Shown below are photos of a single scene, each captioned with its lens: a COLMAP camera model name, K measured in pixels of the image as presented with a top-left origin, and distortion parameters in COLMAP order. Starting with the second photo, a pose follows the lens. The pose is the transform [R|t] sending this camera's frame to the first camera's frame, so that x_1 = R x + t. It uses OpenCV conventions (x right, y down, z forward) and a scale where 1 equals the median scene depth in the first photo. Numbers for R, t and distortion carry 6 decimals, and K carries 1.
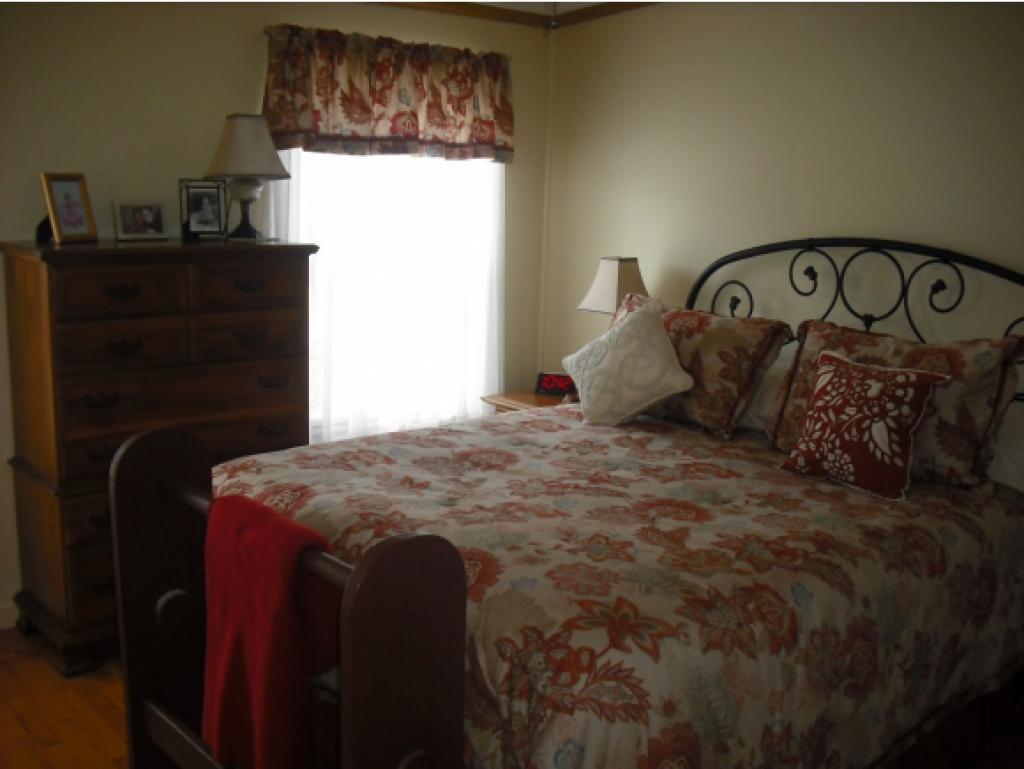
lens RADIAL K [[1088.7, 0, 511.5], [0, 1088.7, 381.5], [0, 0, 1]] dist [-0.141543, 0.000000]
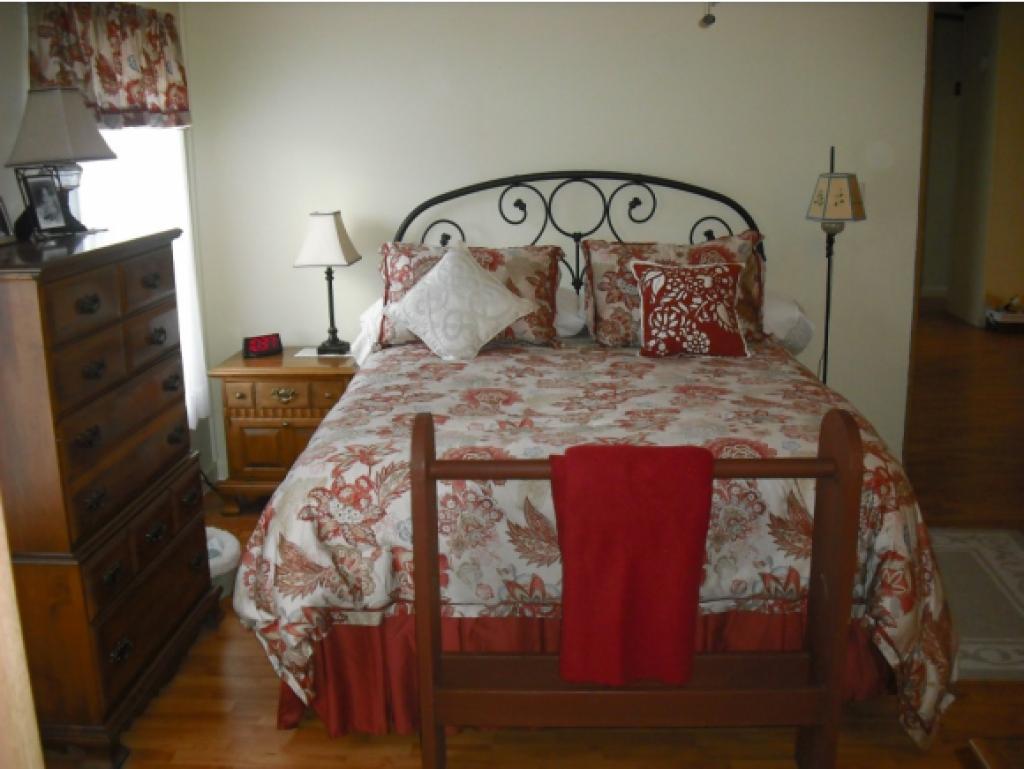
lens RADIAL K [[1088.7, 0, 512.5], [0, 1088.7, 390.1], [0, 0, 1]] dist [-0.141543, 0.000000]
pose [[0.705262, -0.213583, 0.676009, -0.646475], [0.170559, 0.976650, 0.130630, -0.065334], [-0.688124, 0.023170, 0.725223, 0.158425]]
